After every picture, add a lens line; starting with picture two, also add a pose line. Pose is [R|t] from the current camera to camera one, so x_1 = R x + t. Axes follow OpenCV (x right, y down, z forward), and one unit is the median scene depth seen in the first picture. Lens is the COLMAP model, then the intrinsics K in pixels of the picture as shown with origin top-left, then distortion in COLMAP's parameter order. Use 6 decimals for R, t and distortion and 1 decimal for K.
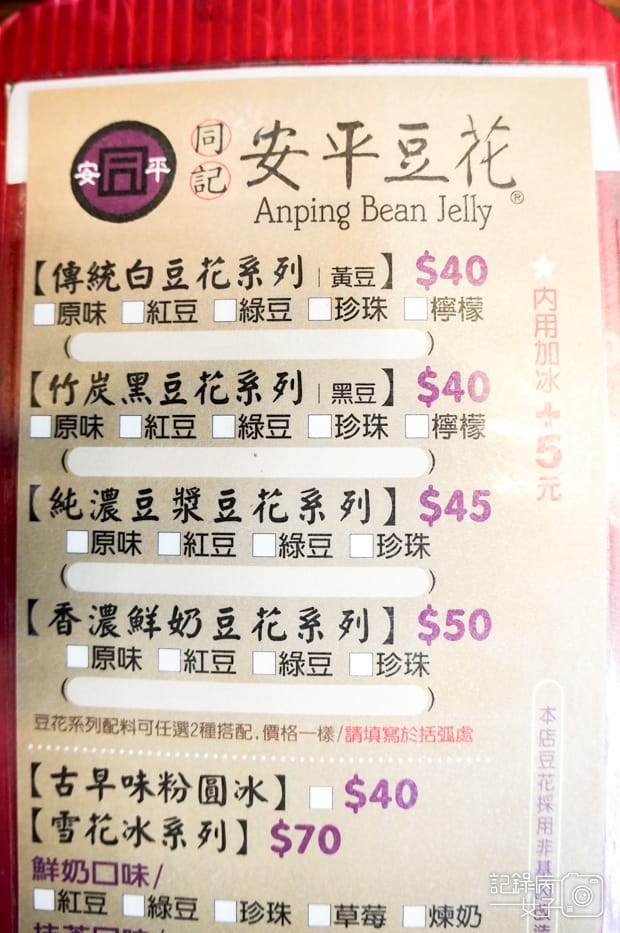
lens RADIAL K [[745.8, 0, 375.6], [0, 745.8, 466.4], [0, 0, 1]] dist [-0.159478, 0.071947]
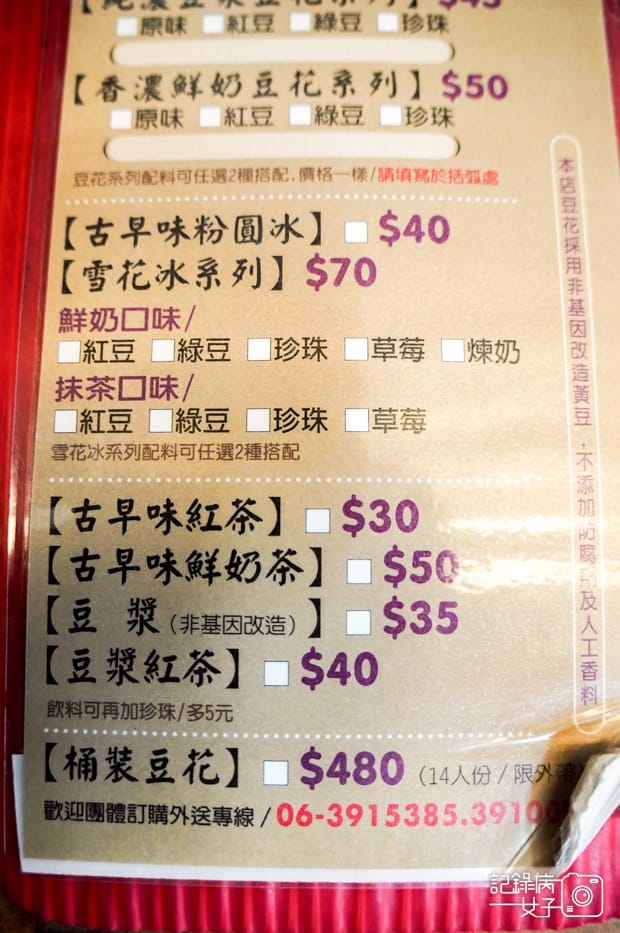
lens RADIAL K [[765.1, 0, 310.0], [0, 765.1, 466.5], [0, 0, 1]] dist [-0.171529, 0.083742]
pose [[0.999946, -0.007302, 0.007404, -0.150309], [0.007833, 0.997196, -0.074426, 0.863525], [-0.006839, 0.074480, 0.997199, -0.035353]]
